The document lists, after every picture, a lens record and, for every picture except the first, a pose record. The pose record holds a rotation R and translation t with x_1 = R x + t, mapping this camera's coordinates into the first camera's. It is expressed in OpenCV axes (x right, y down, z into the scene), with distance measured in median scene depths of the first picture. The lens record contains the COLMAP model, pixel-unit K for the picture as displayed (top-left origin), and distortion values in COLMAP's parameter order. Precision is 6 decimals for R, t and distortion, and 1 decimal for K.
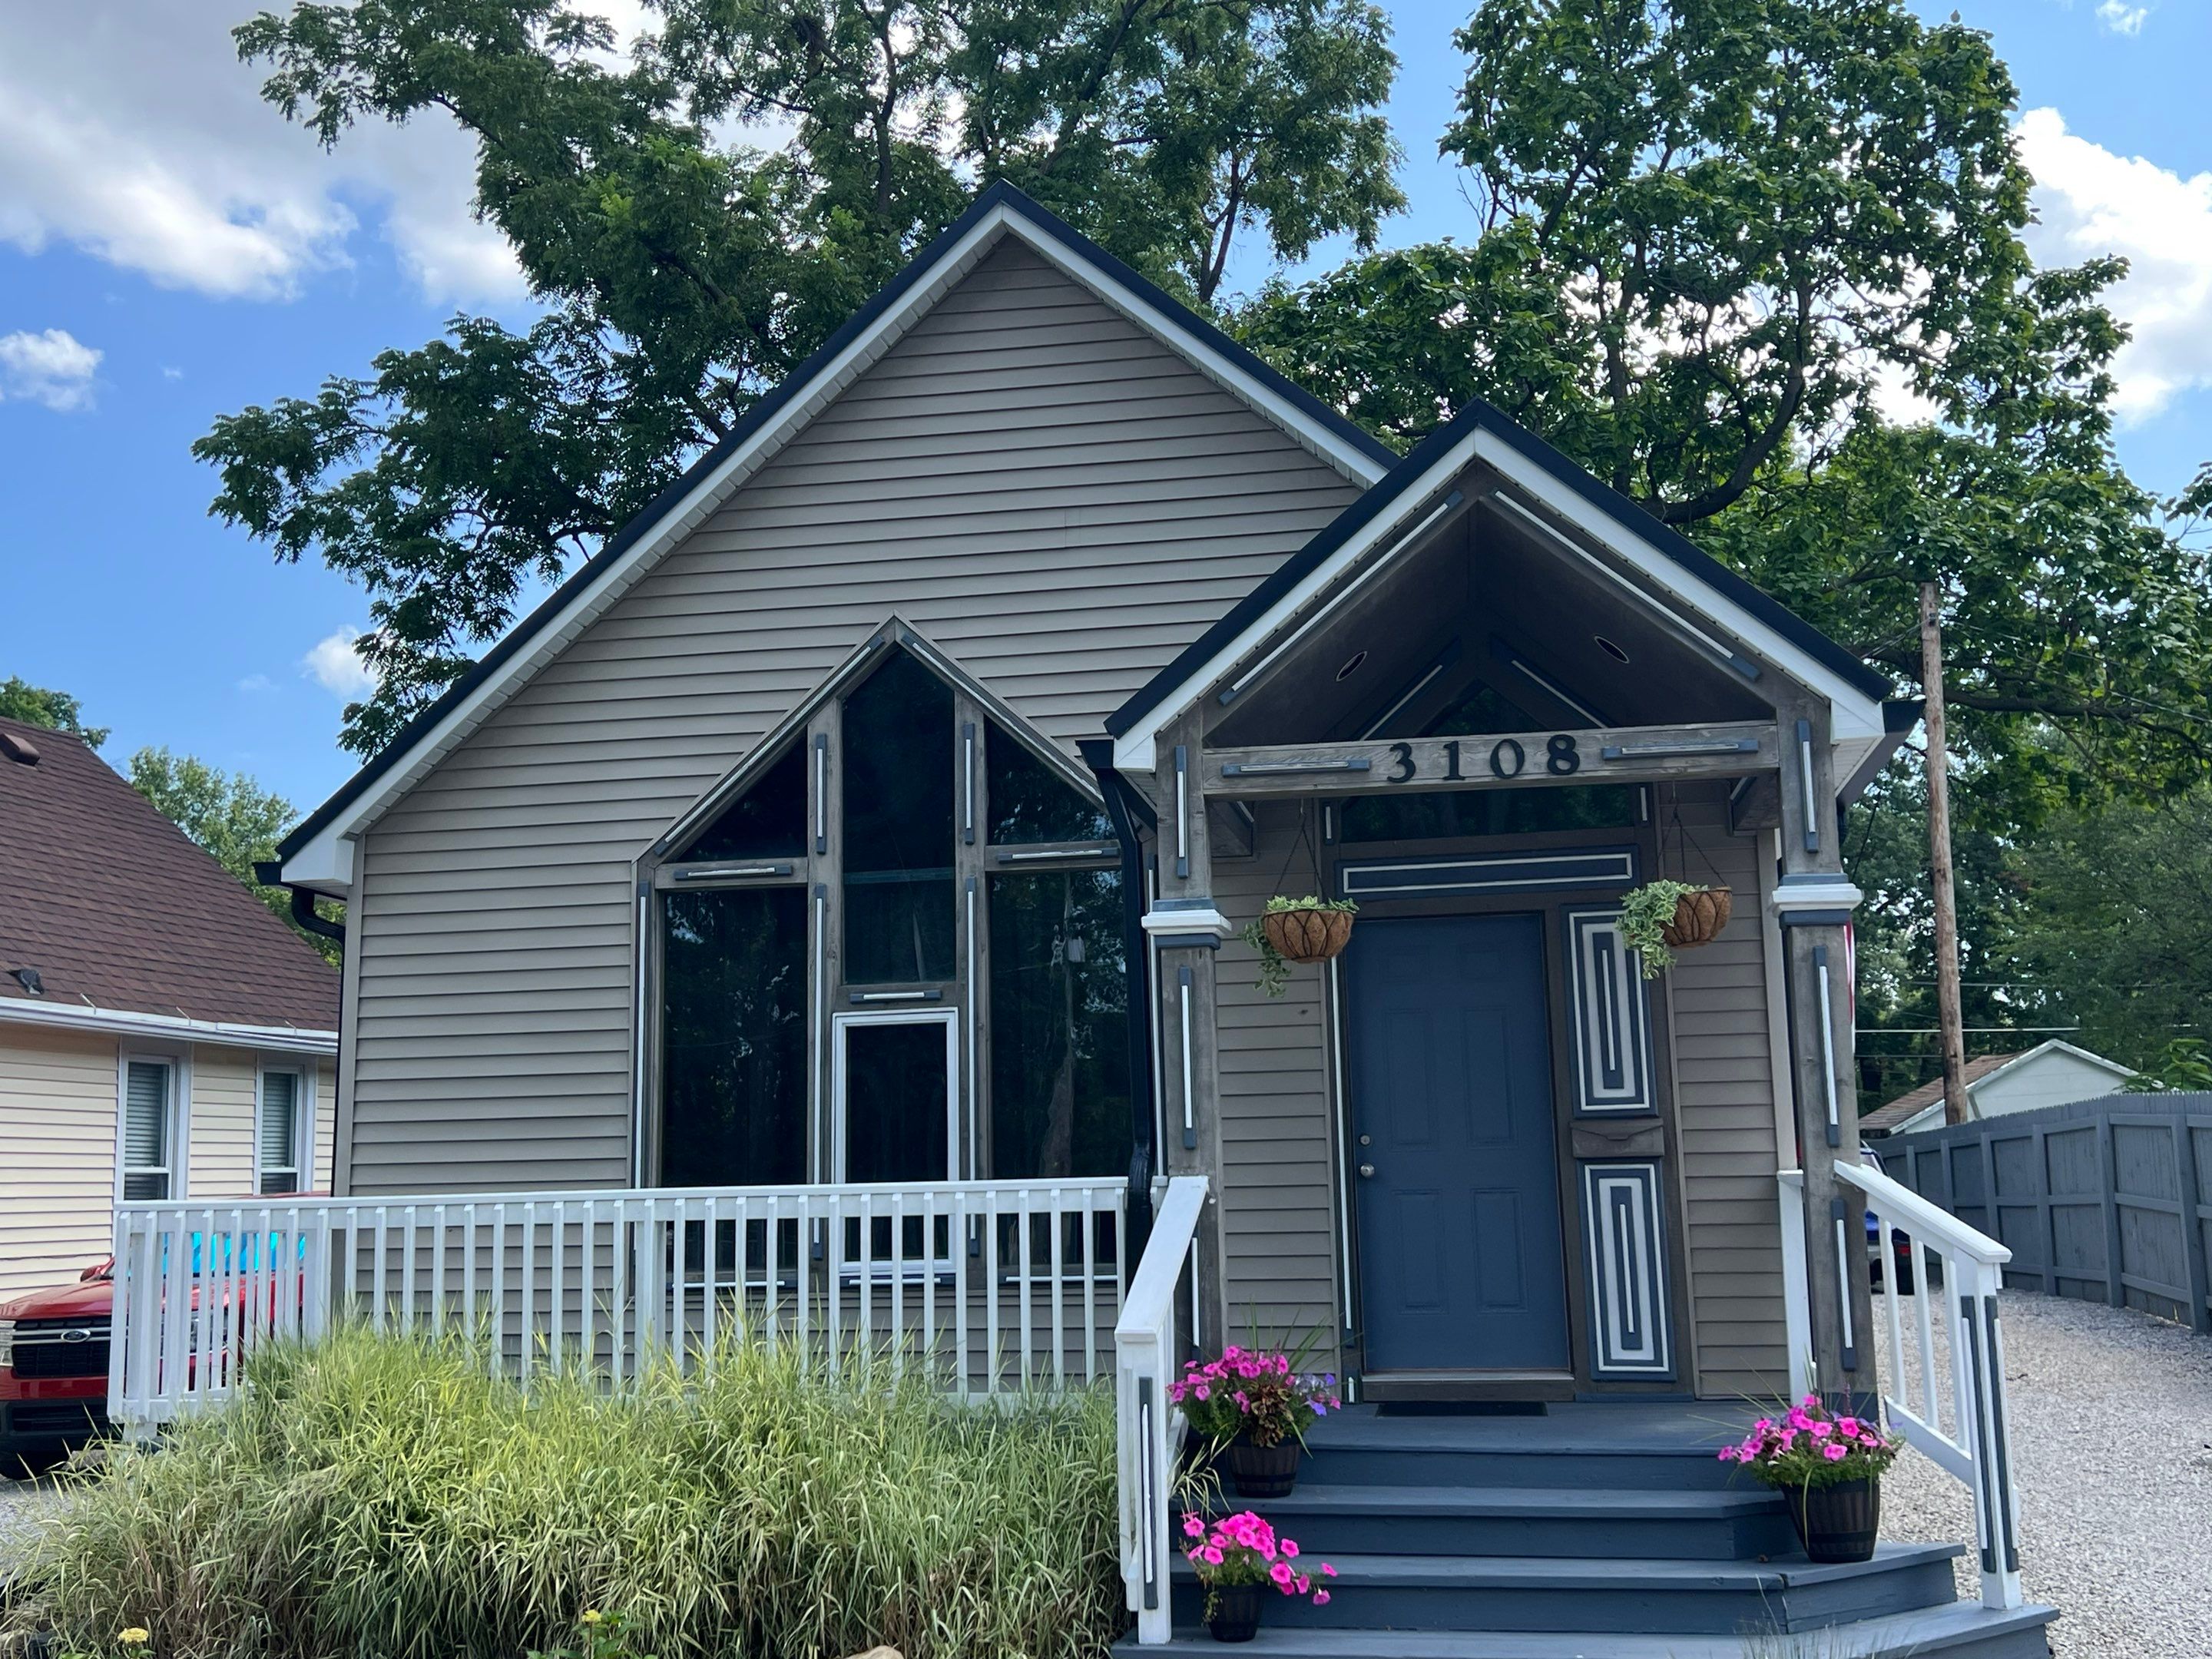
lens RADIAL K [[2230.6, 0, 1065.7], [0, 2230.6, 799.9], [0, 0, 1]] dist [0.079633, -0.005177]
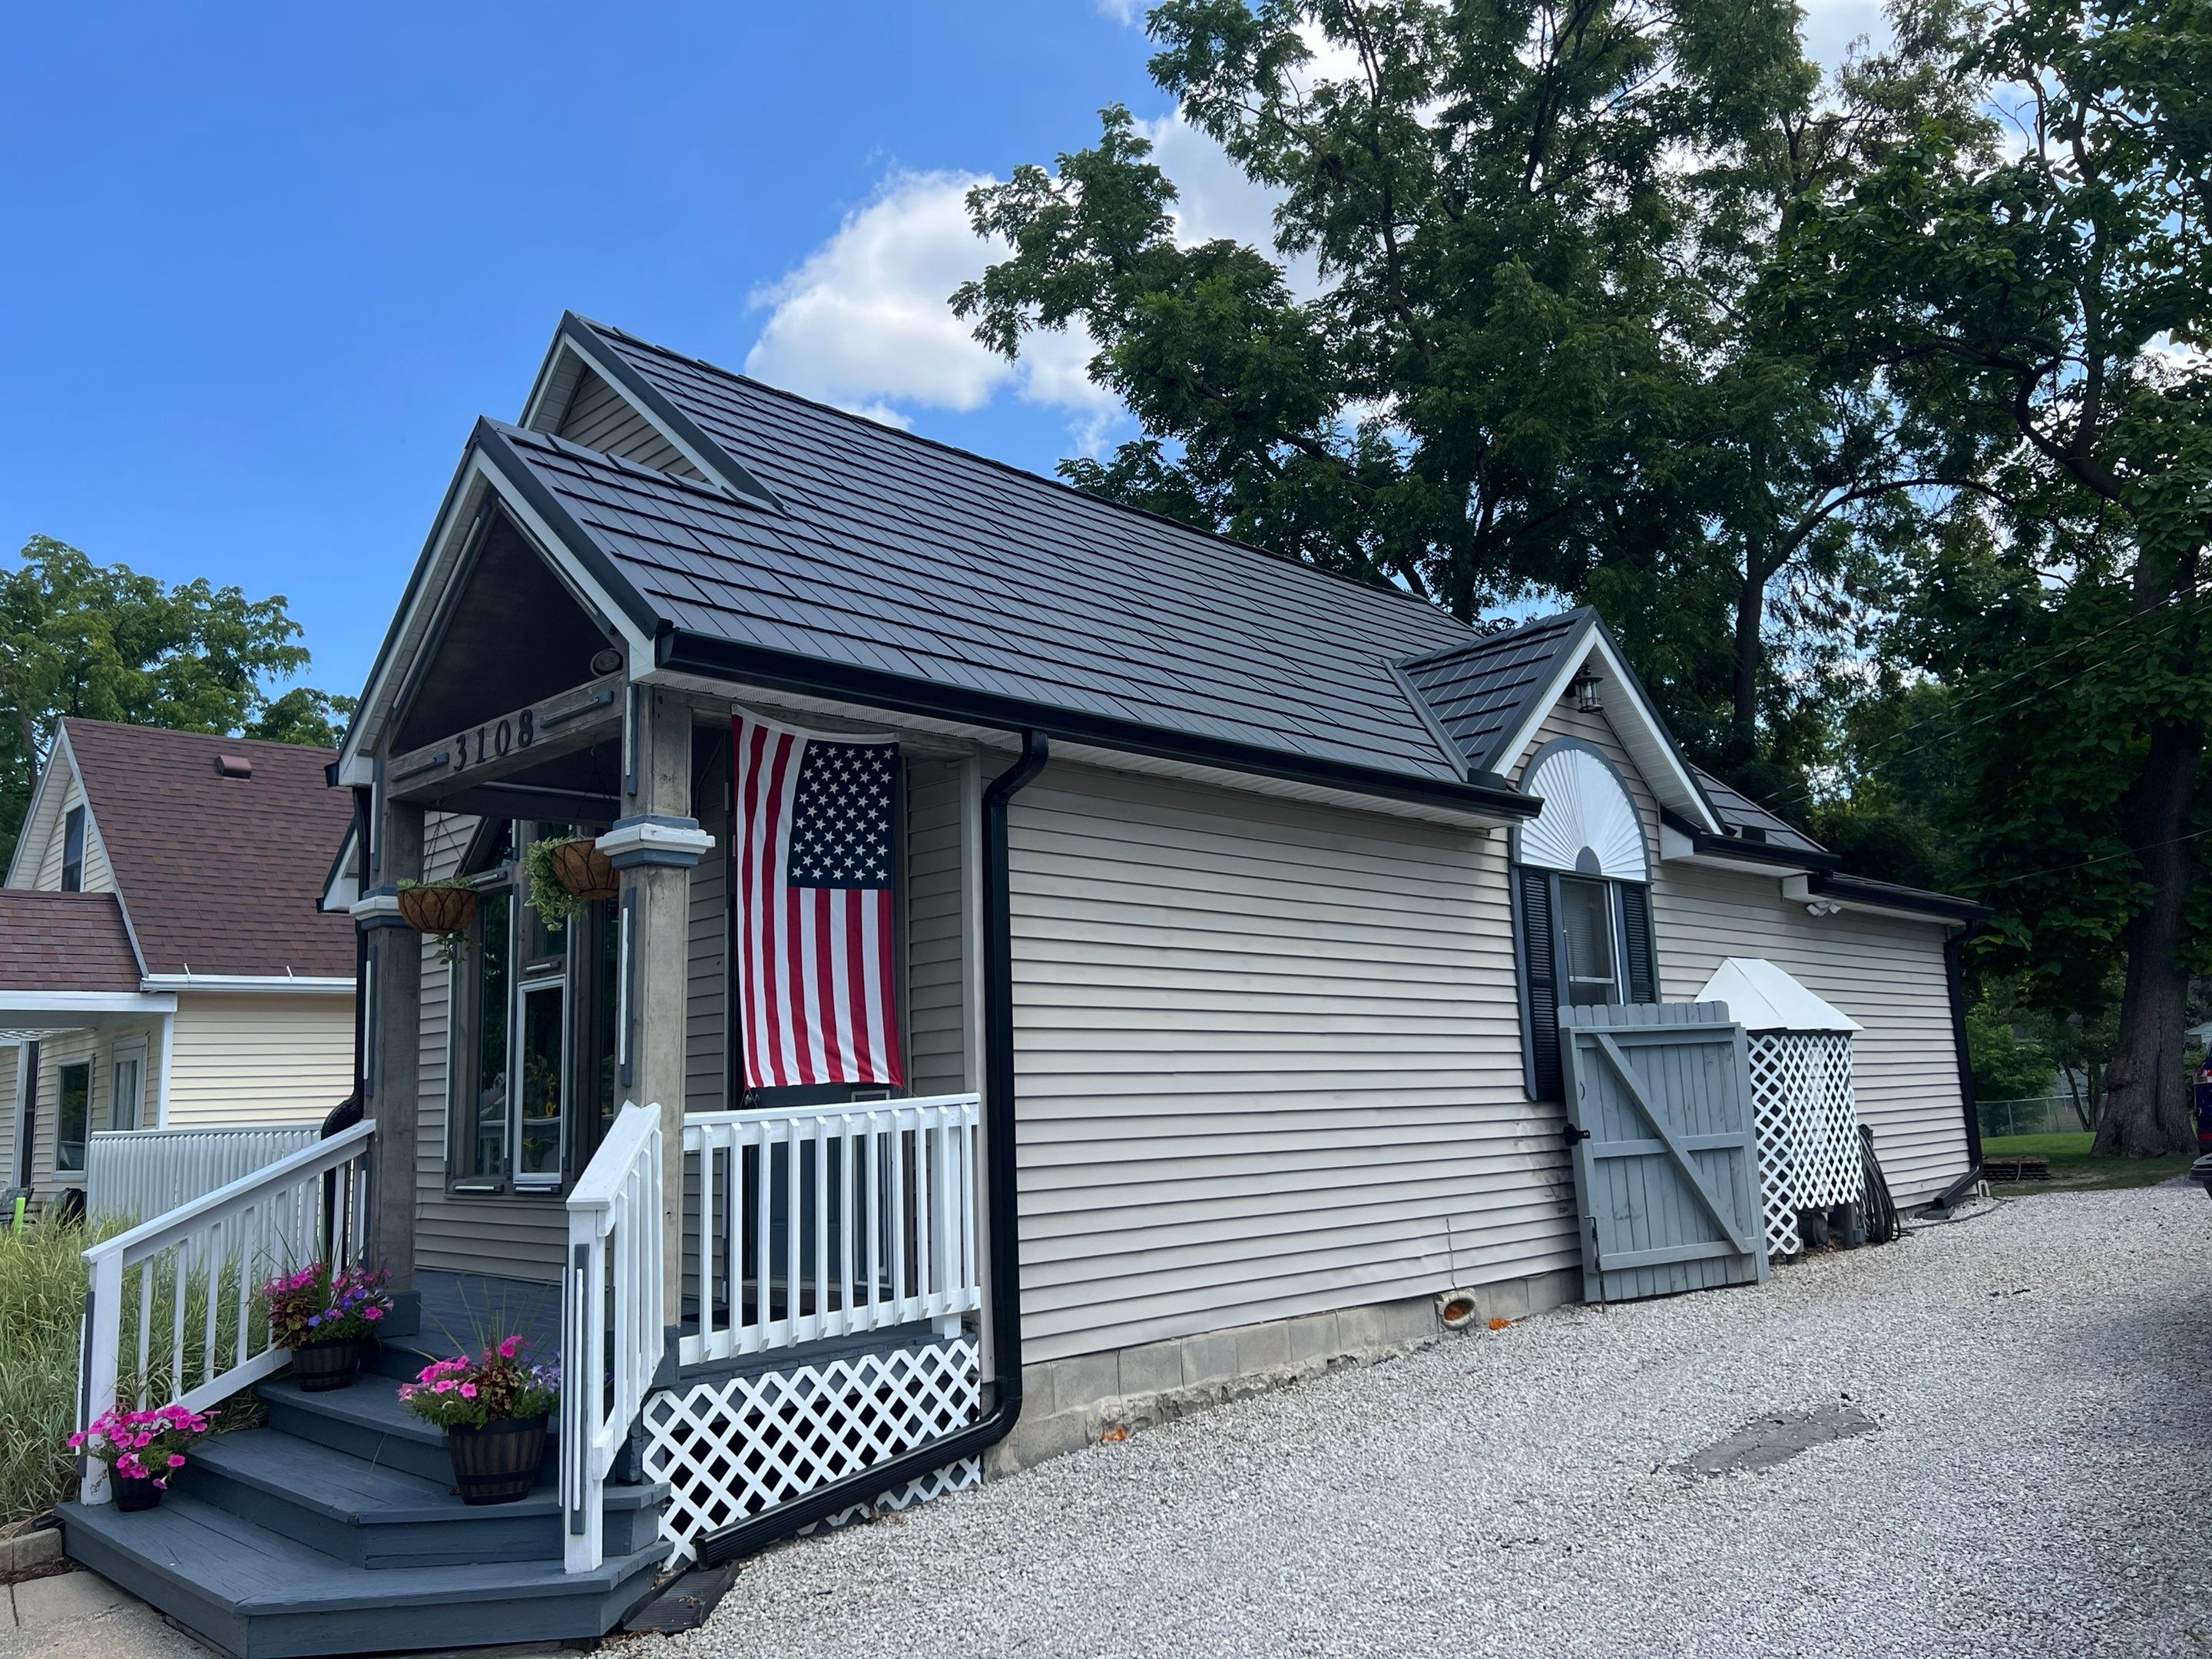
lens RADIAL K [[1655.1, 0, 1103.8], [0, 1655.1, 834.8], [0, 0, 1]] dist [0.057238, -0.093539]
pose [[0.829687, -0.095380, -0.550021, 0.713972], [0.109859, 0.993925, -0.006639, 0.053872], [0.547313, -0.054917, 0.835125, 0.380023]]
